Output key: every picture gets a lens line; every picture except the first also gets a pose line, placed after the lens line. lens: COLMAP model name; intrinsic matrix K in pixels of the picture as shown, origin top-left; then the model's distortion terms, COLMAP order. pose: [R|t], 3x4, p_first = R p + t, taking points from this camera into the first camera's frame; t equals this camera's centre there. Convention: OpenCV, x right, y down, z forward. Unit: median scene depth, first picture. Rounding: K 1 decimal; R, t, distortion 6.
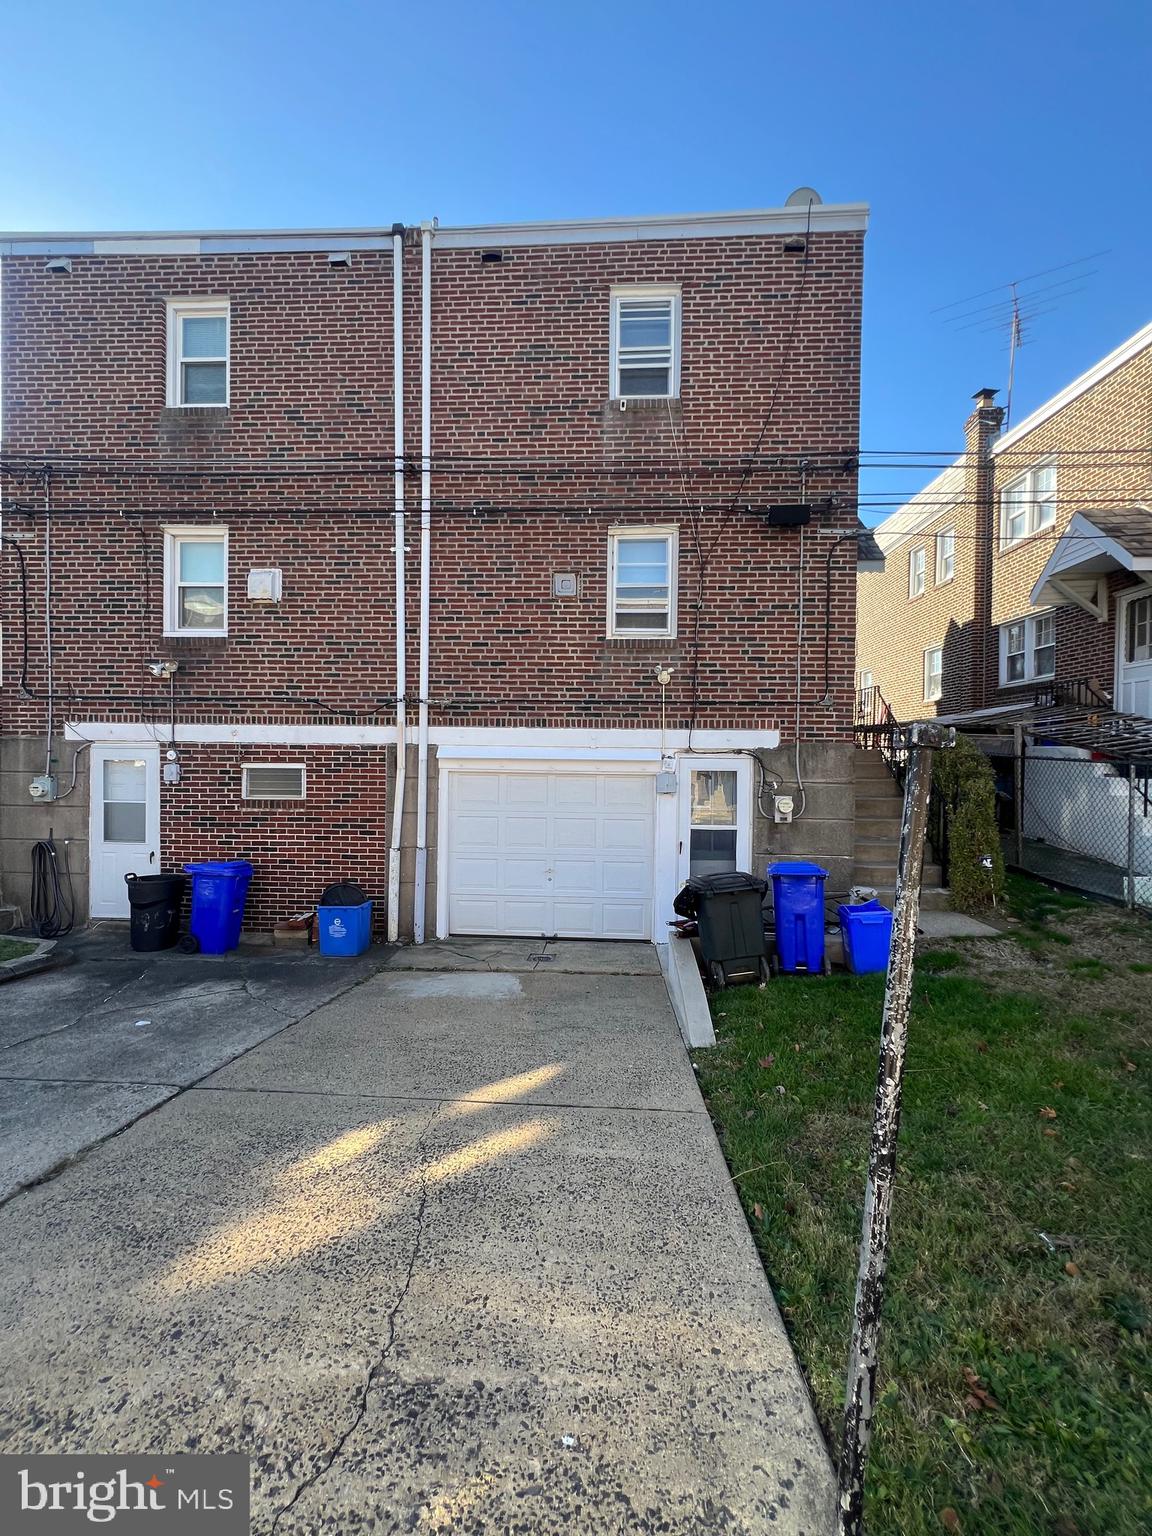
lens RADIAL K [[612.0, 0, 578.2], [0, 612.0, 765.1], [0, 0, 1]] dist [-0.001272, 0.000701]
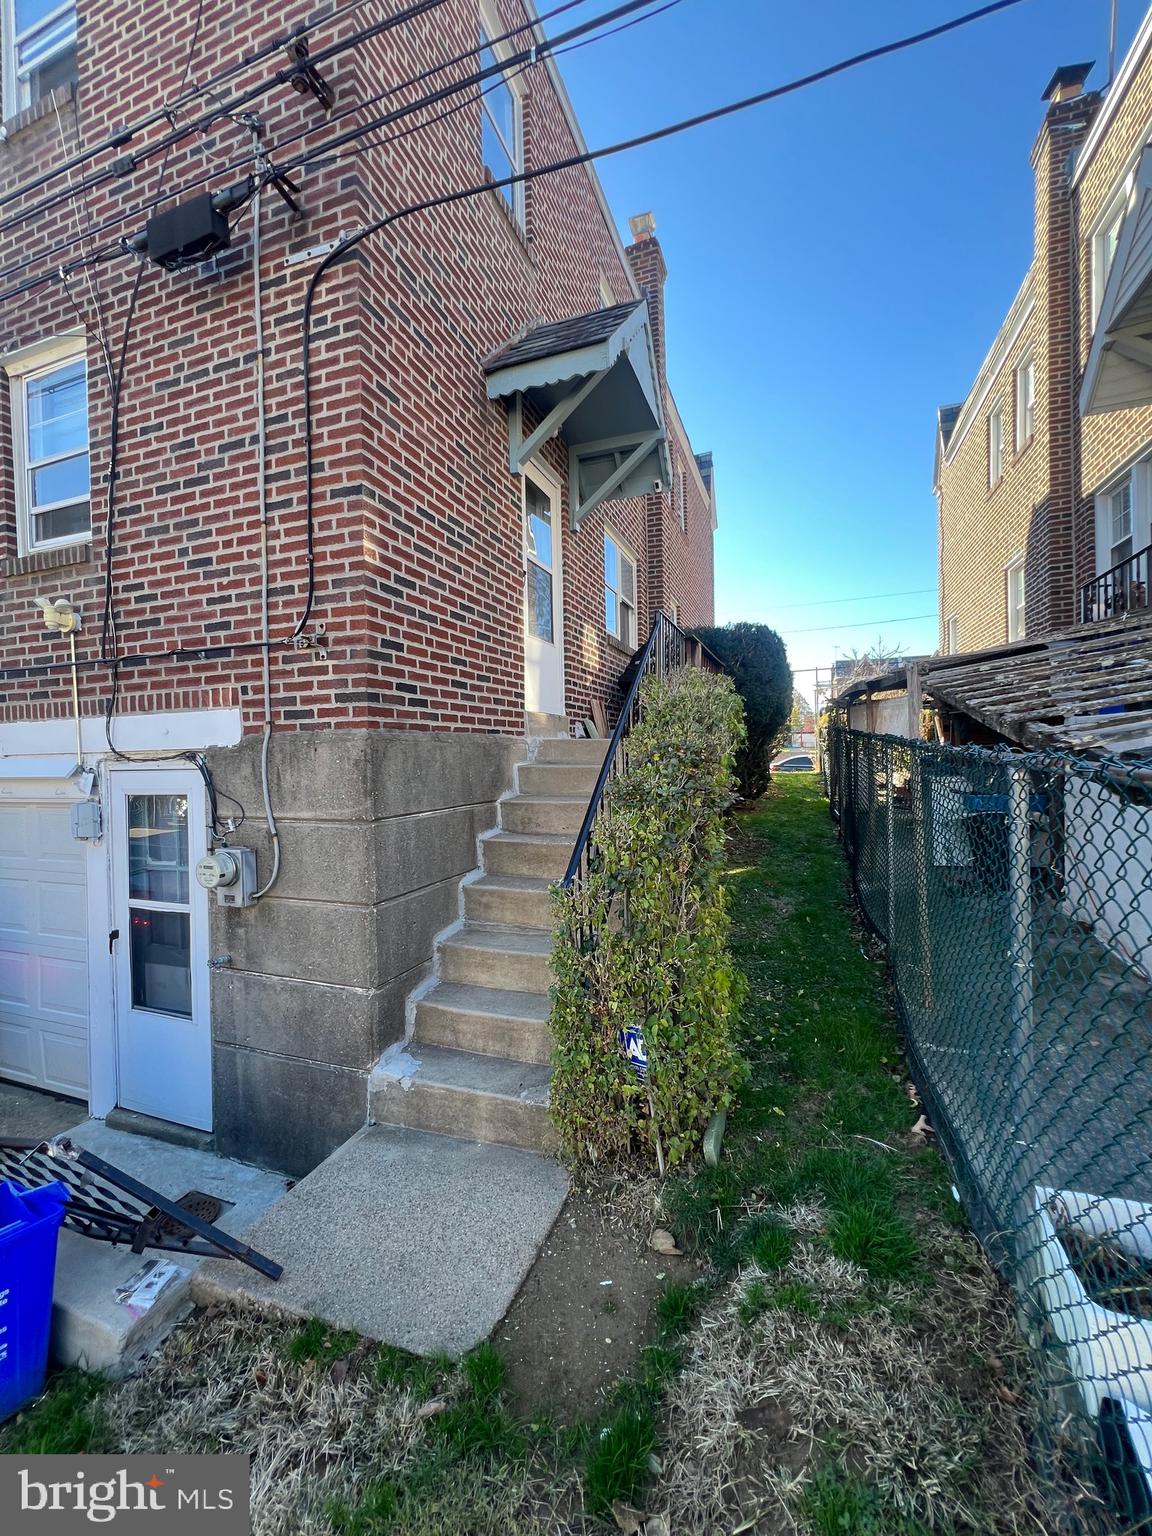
lens RADIAL K [[612.0, 0, 583.2], [0, 612.0, 764.3], [0, 0, 1]] dist [-0.001272, 0.000701]
pose [[0.955368, -0.027343, -0.294150, 0.717490], [0.027661, 0.999613, -0.003079, -0.004701], [0.294121, -0.005195, 0.955754, 0.625157]]
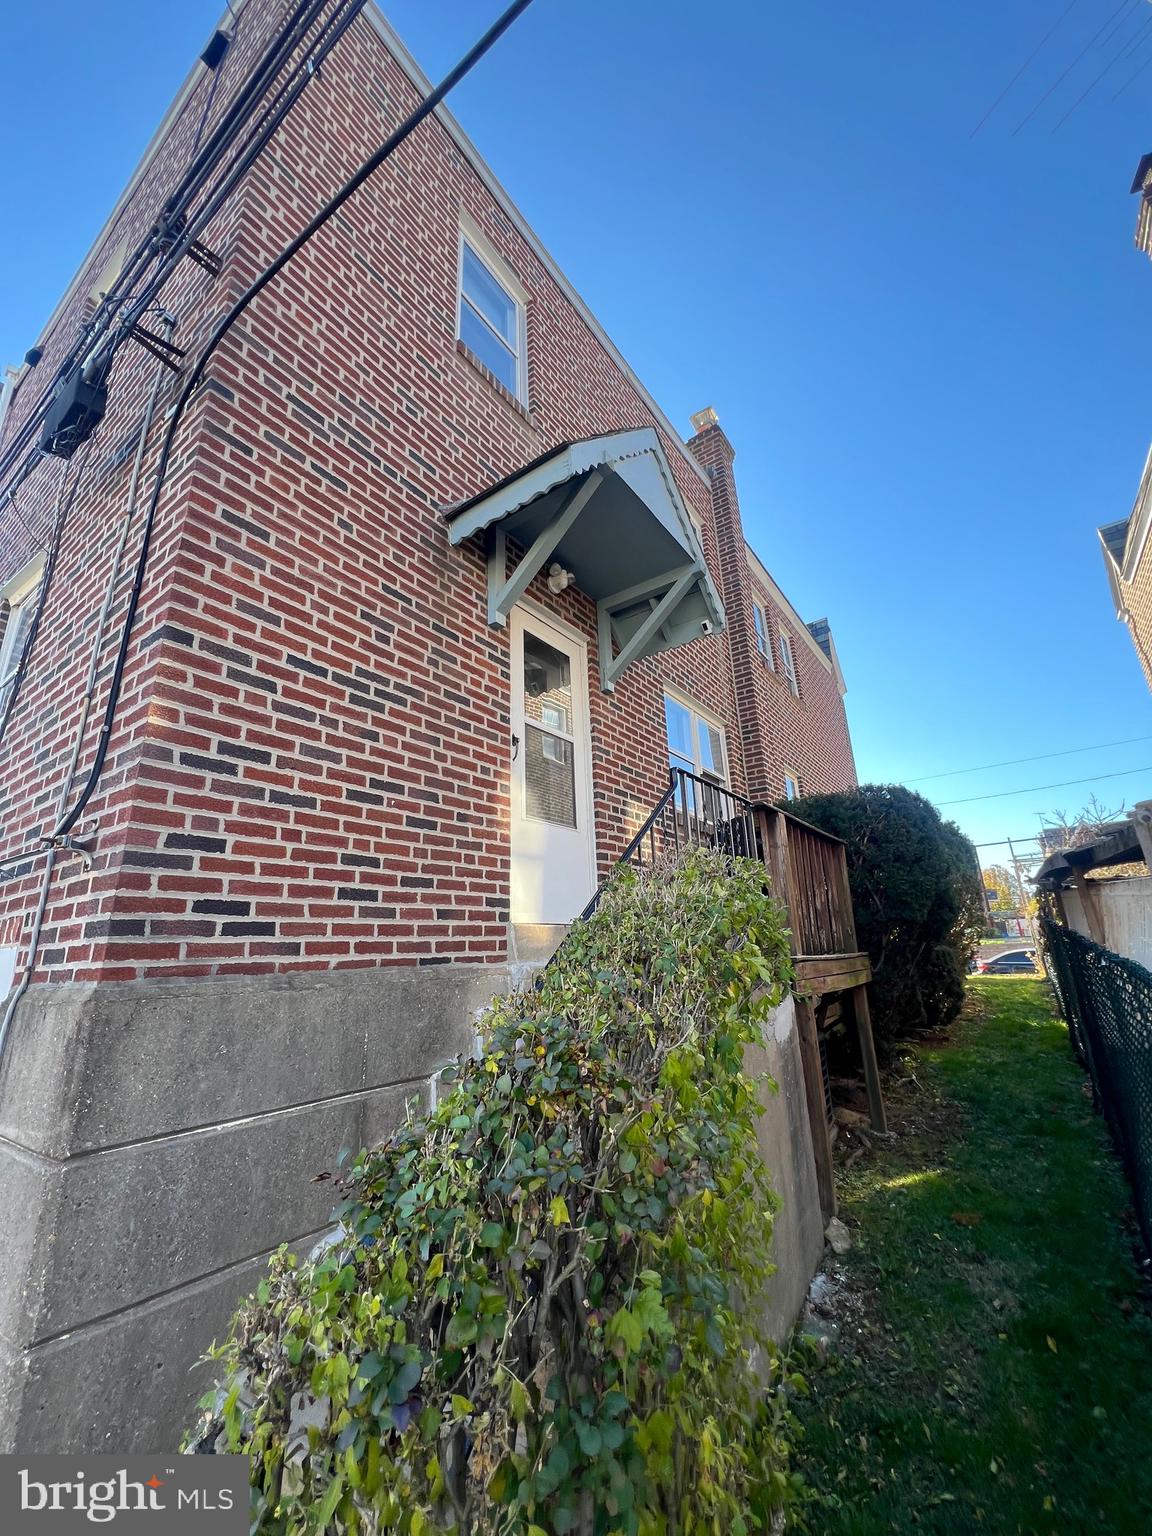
lens RADIAL K [[612.0, 0, 578.6], [0, 612.0, 764.3], [0, 0, 1]] dist [-0.001272, 0.000701]
pose [[0.842031, -0.202782, -0.499863, 0.767810], [0.039877, 0.947516, -0.317211, -0.033257], [0.537953, 0.247169, 0.805925, 0.875810]]
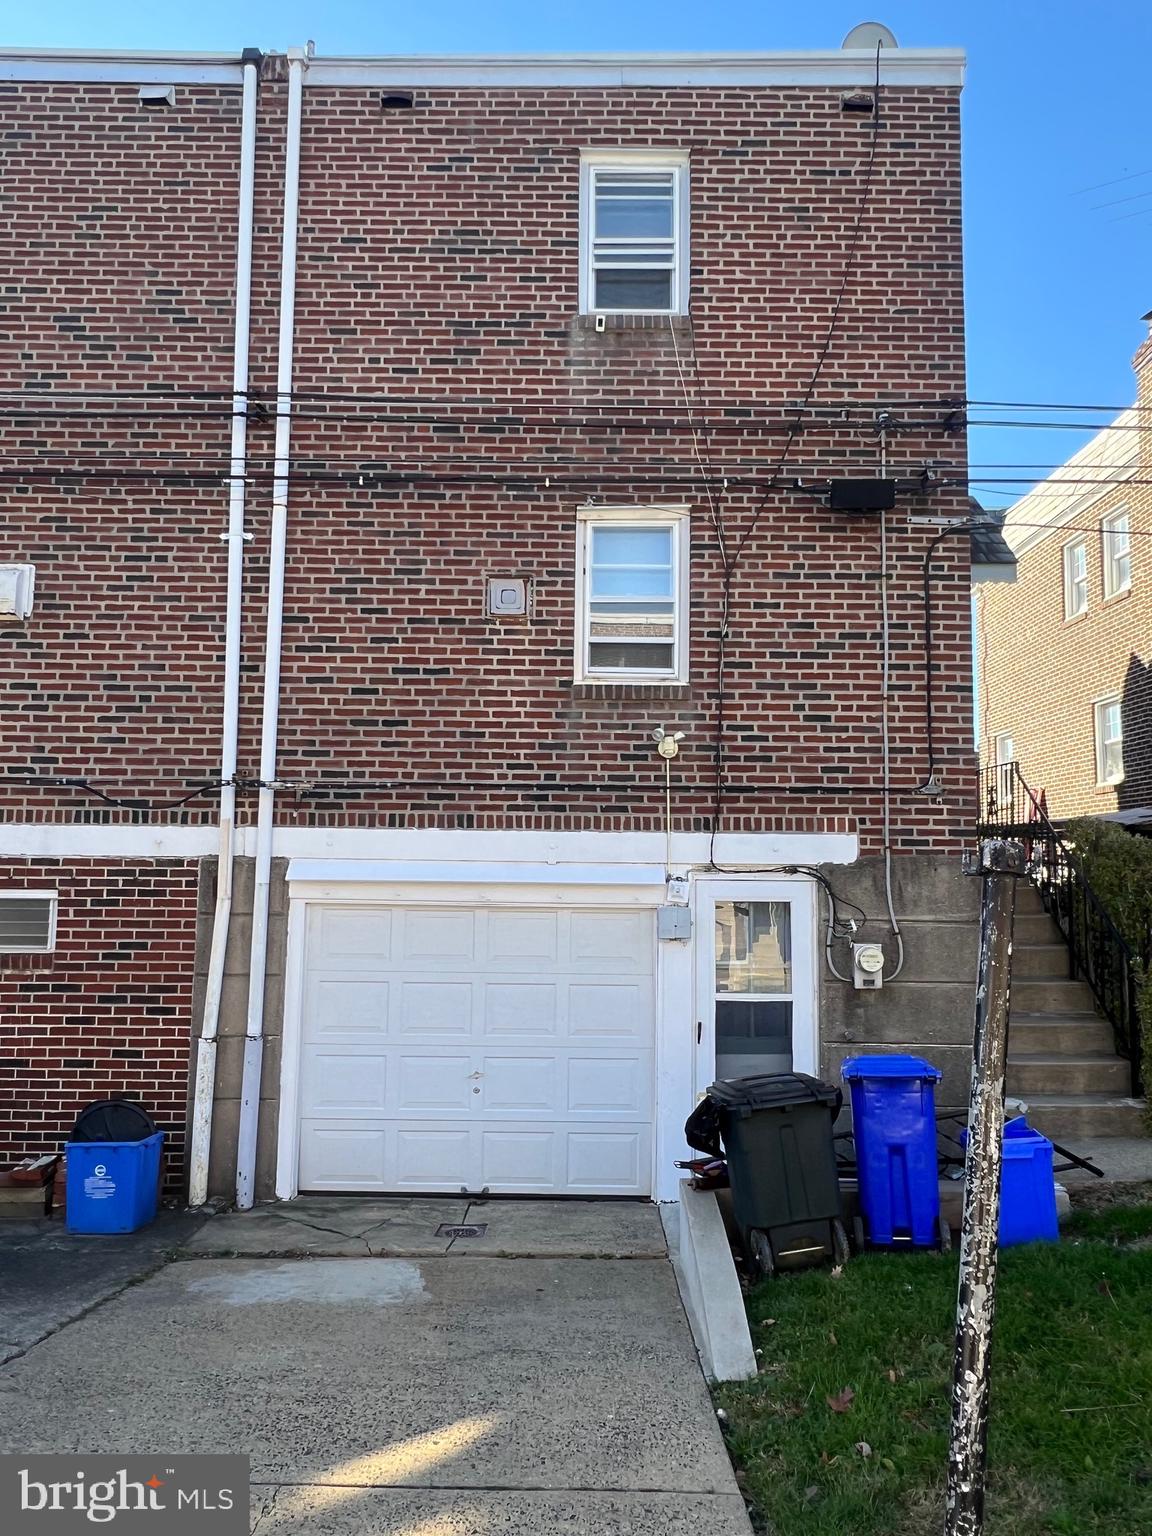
lens RADIAL K [[1054.1, 0, 587.2], [0, 1054.1, 768.2], [0, 0, 1]] dist [0.000757, -0.001515]
pose [[0.998630, 0.004968, 0.052093, 0.004811], [0.001060, 0.993357, -0.115064, -0.001946], [-0.052318, 0.114962, 0.991991, -0.034652]]
